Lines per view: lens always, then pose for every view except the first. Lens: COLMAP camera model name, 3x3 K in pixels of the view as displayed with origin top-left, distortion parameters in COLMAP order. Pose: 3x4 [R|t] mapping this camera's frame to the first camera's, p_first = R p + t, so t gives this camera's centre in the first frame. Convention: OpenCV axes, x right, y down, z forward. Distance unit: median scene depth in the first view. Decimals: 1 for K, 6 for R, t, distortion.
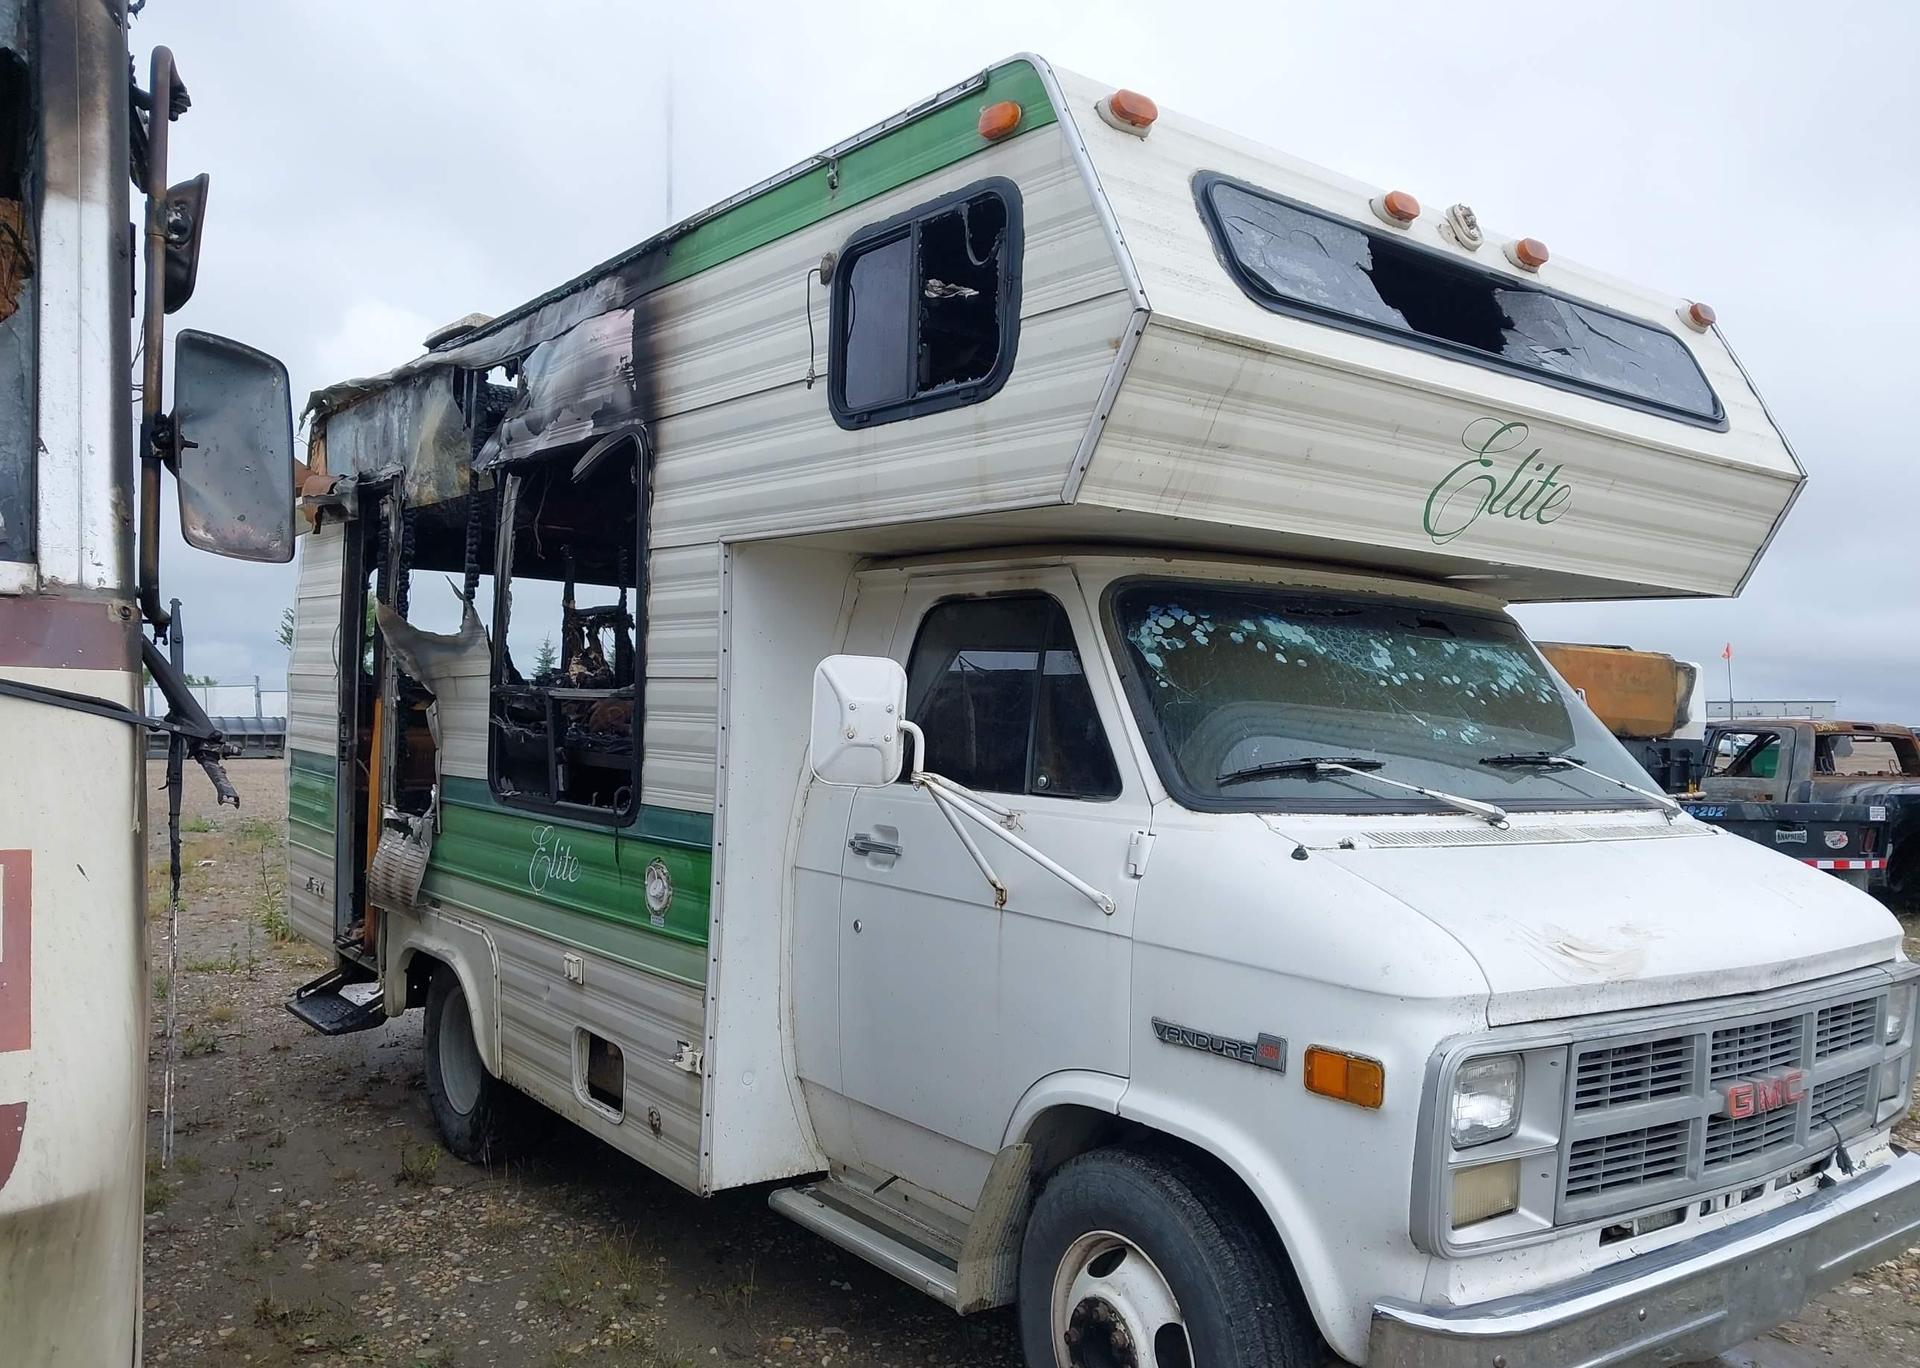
lens RADIAL K [[1509.7, 0, 974.7], [0, 1509.7, 716.2], [0, 0, 1]] dist [0.045345, -0.030495]
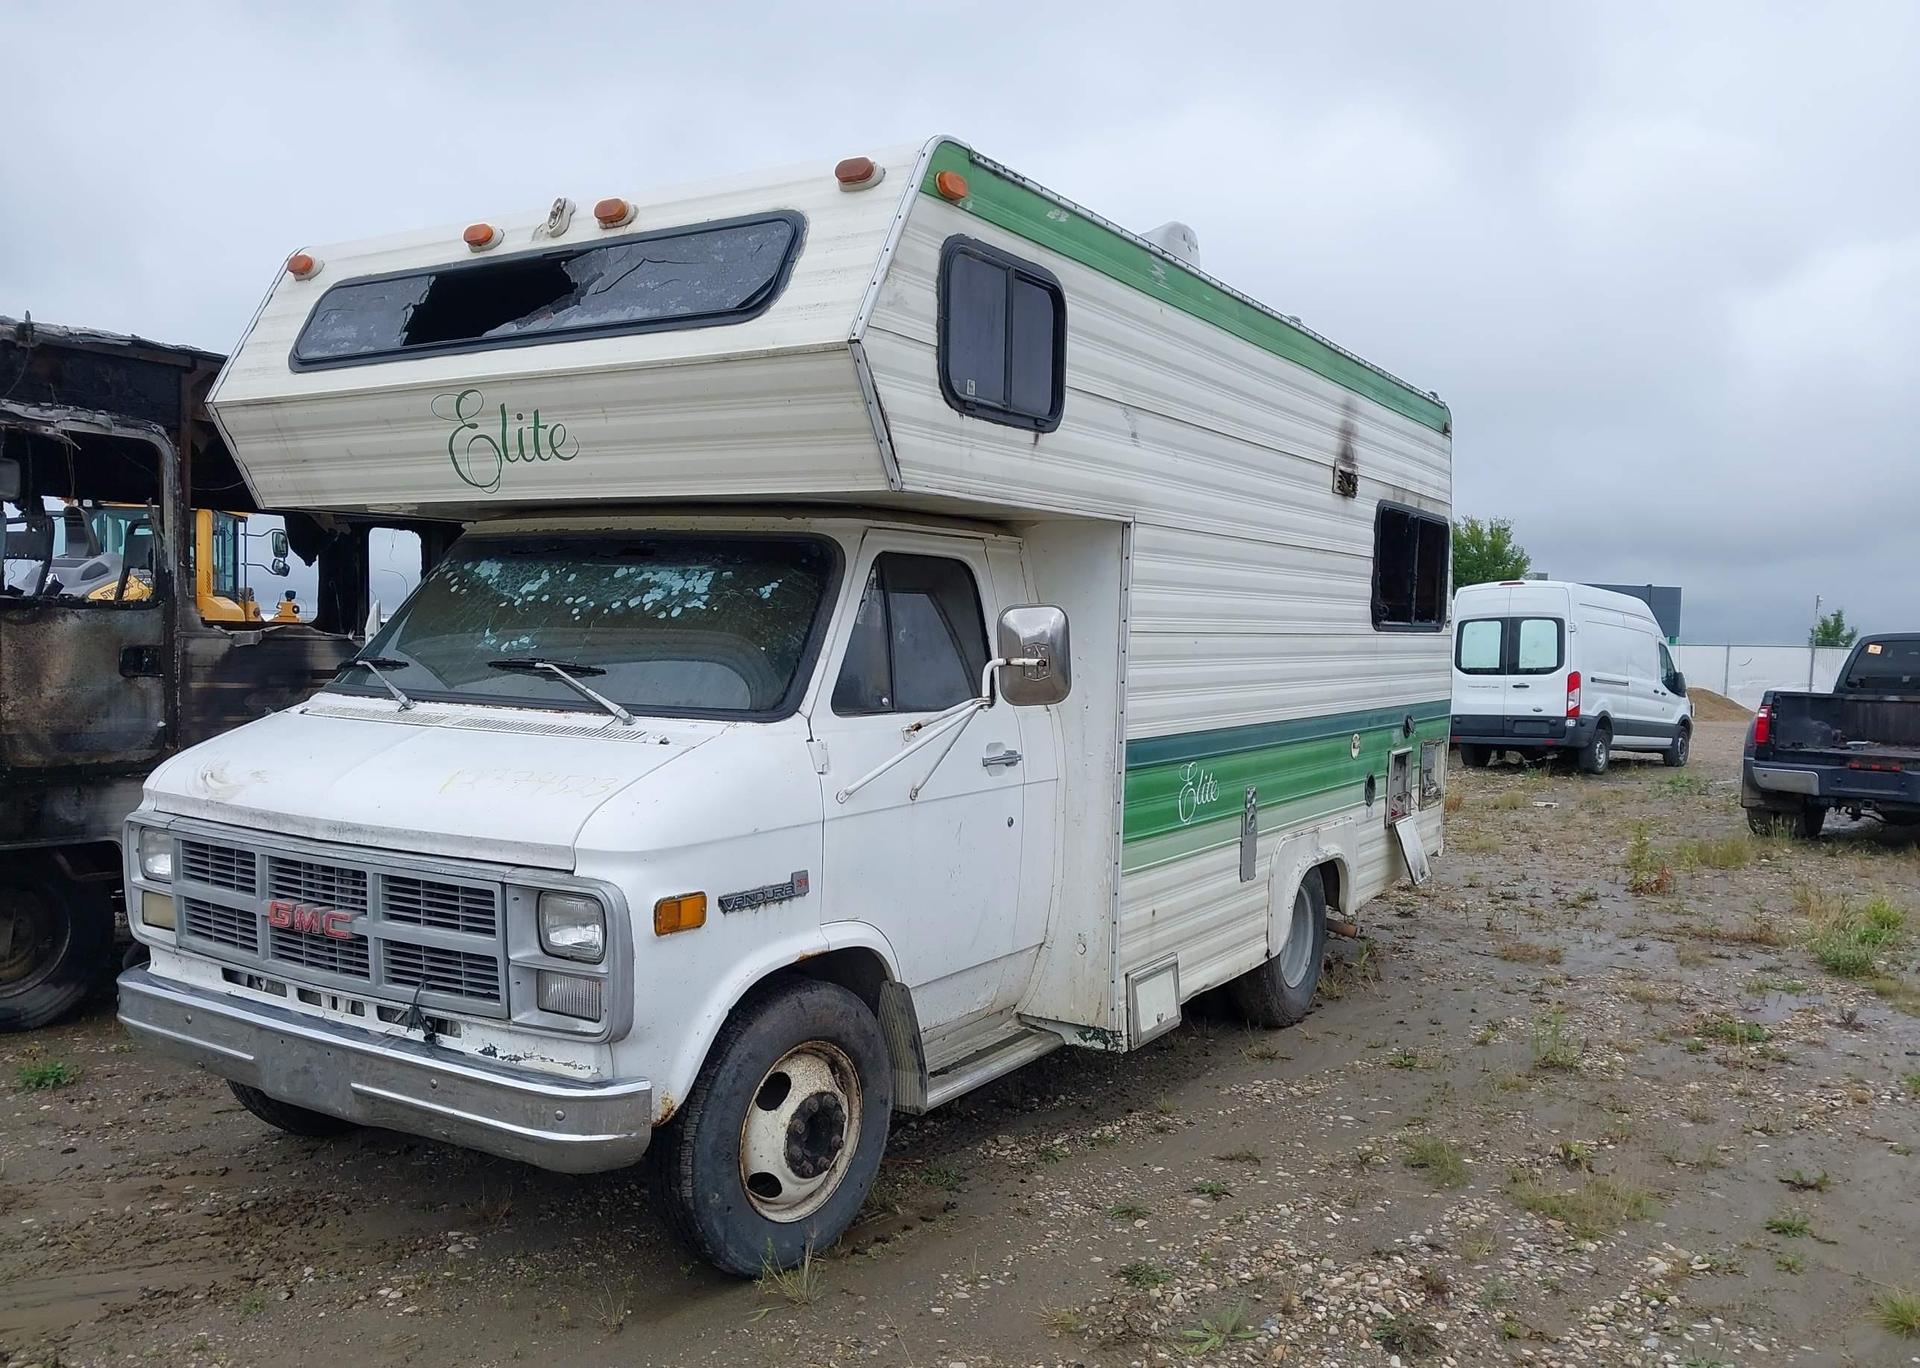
lens RADIAL K [[1509.7, 0, 959.6], [0, 1509.7, 711.5], [0, 0, 1]] dist [0.045345, -0.030495]
pose [[0.351799, 0.029904, -0.935598, 1.579799], [-0.015084, 0.999541, 0.026276, 0.028747], [0.935954, 0.004868, 0.352088, 0.889270]]
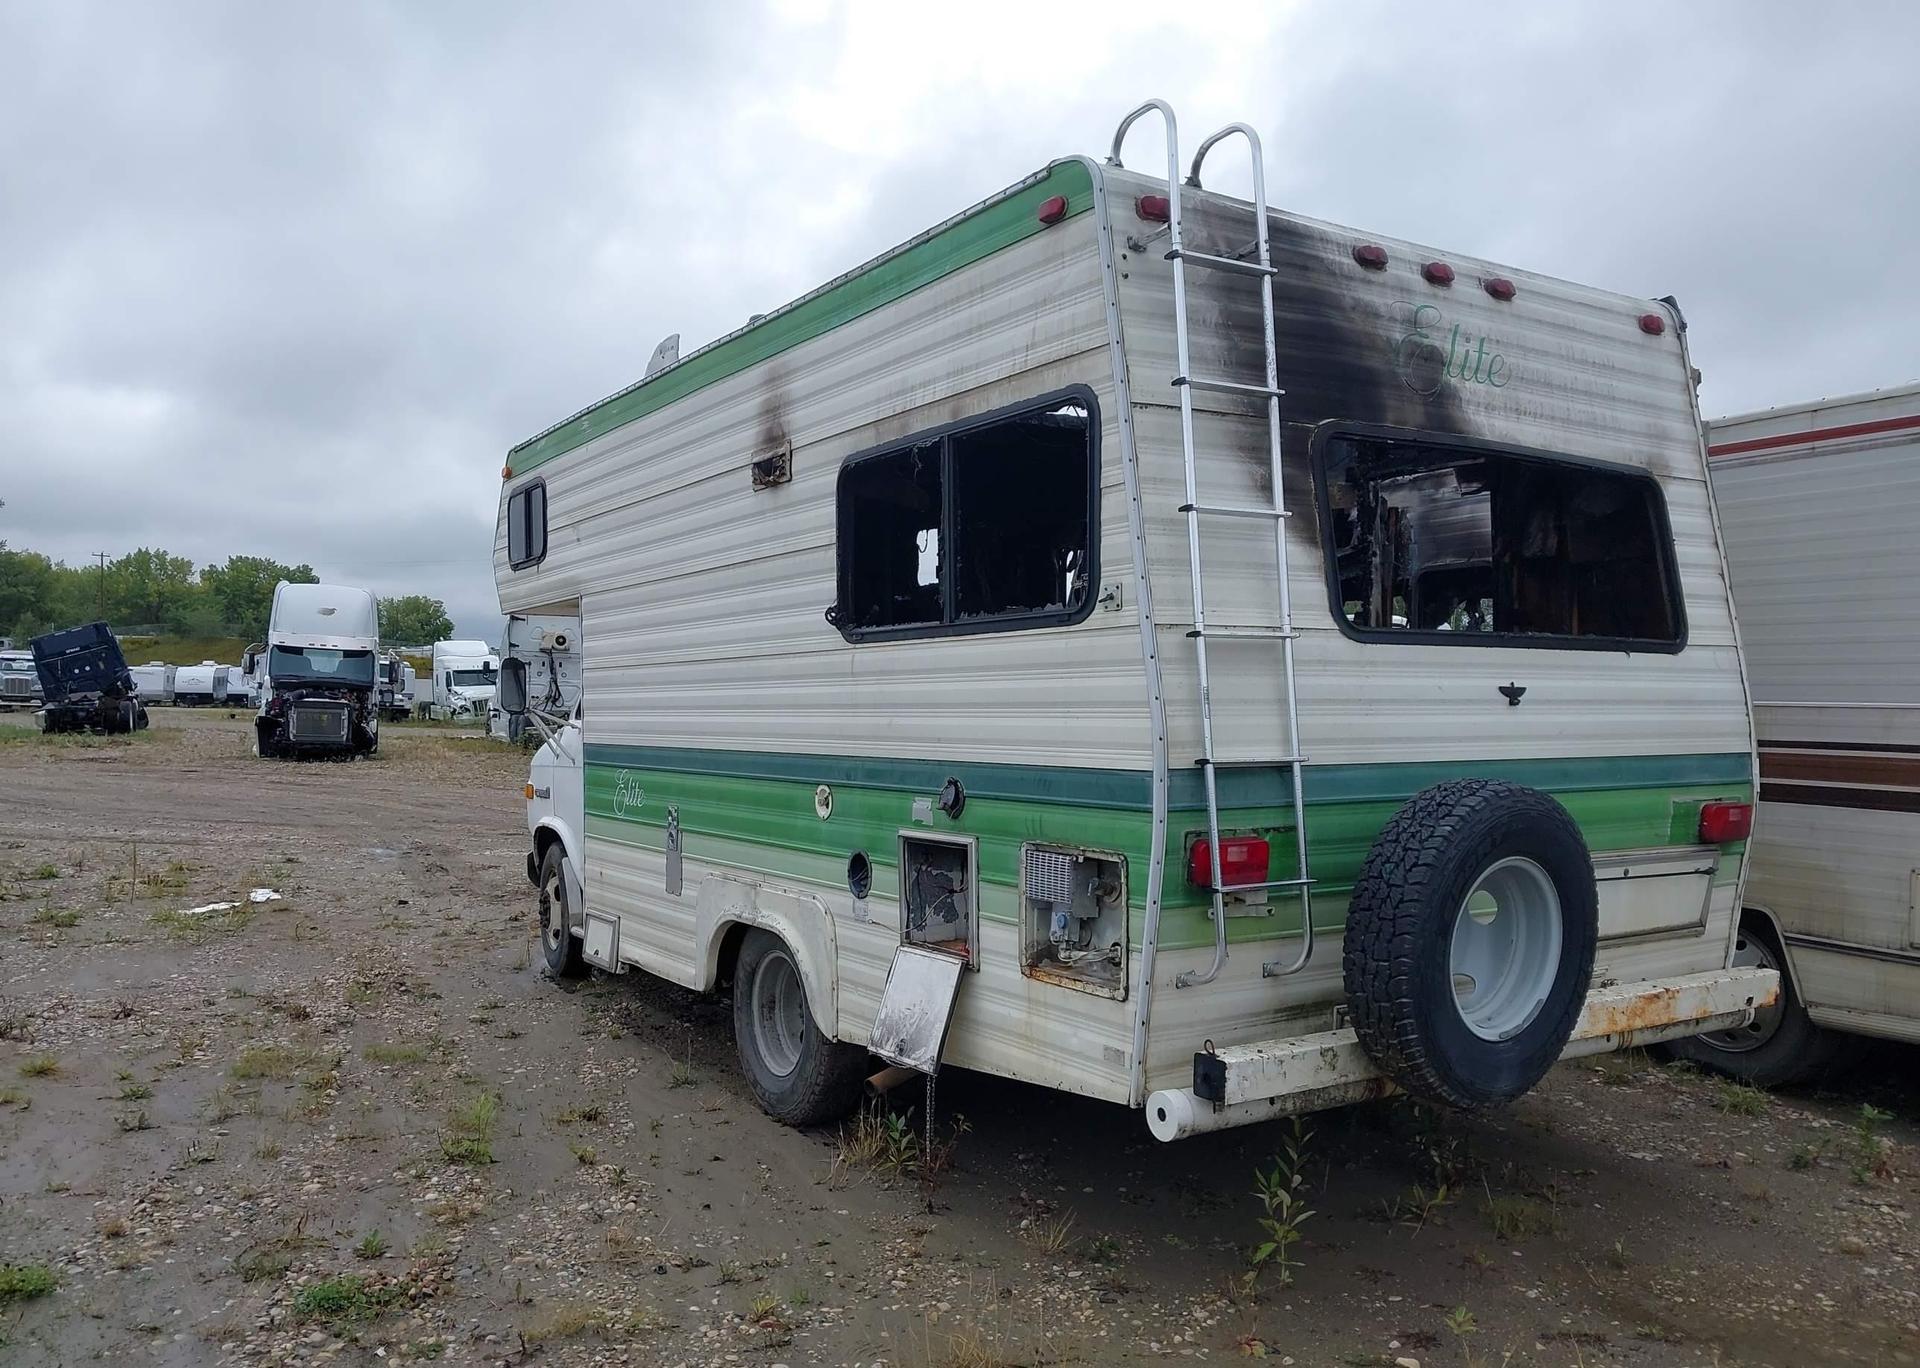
lens RADIAL K [[1509.7, 0, 977.6], [0, 1509.7, 679.3], [0, 0, 1]] dist [0.045345, -0.030495]
pose [[-0.995676, -0.016988, 0.091330, -0.216031], [-0.017521, 0.999834, -0.005039, 0.006262], [-0.091229, -0.006618, -0.995808, 3.301758]]
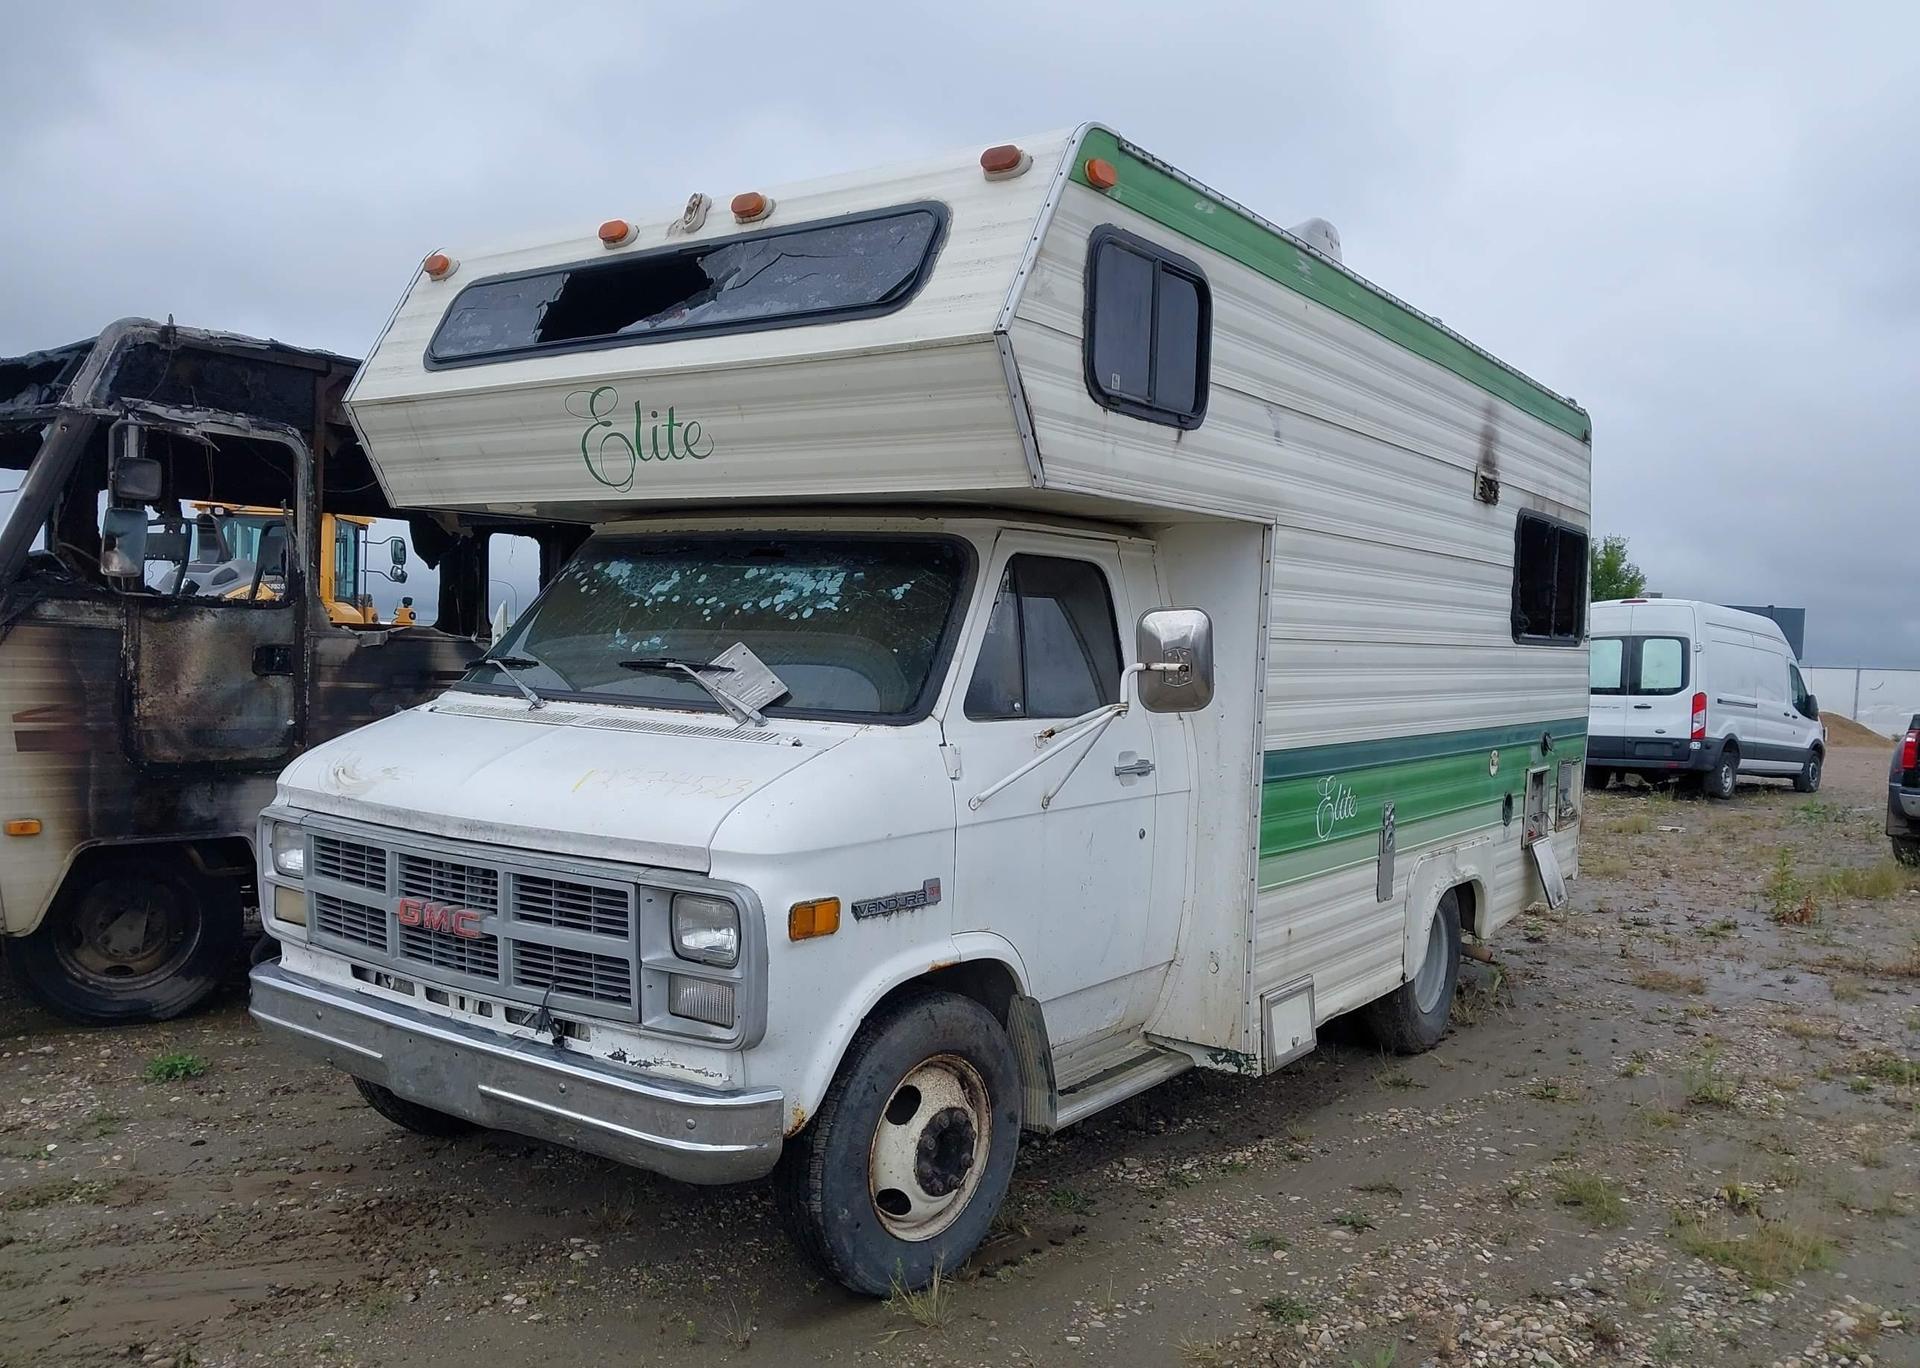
lens RADIAL K [[1509.7, 0, 966.7], [0, 1509.7, 711.9], [0, 0, 1]] dist [0.045345, -0.030495]
pose [[0.296558, 0.025738, -0.954668, 1.540195], [-0.027668, 0.999449, 0.018351, 0.036660], [0.954614, 0.020972, 0.297107, 0.872394]]
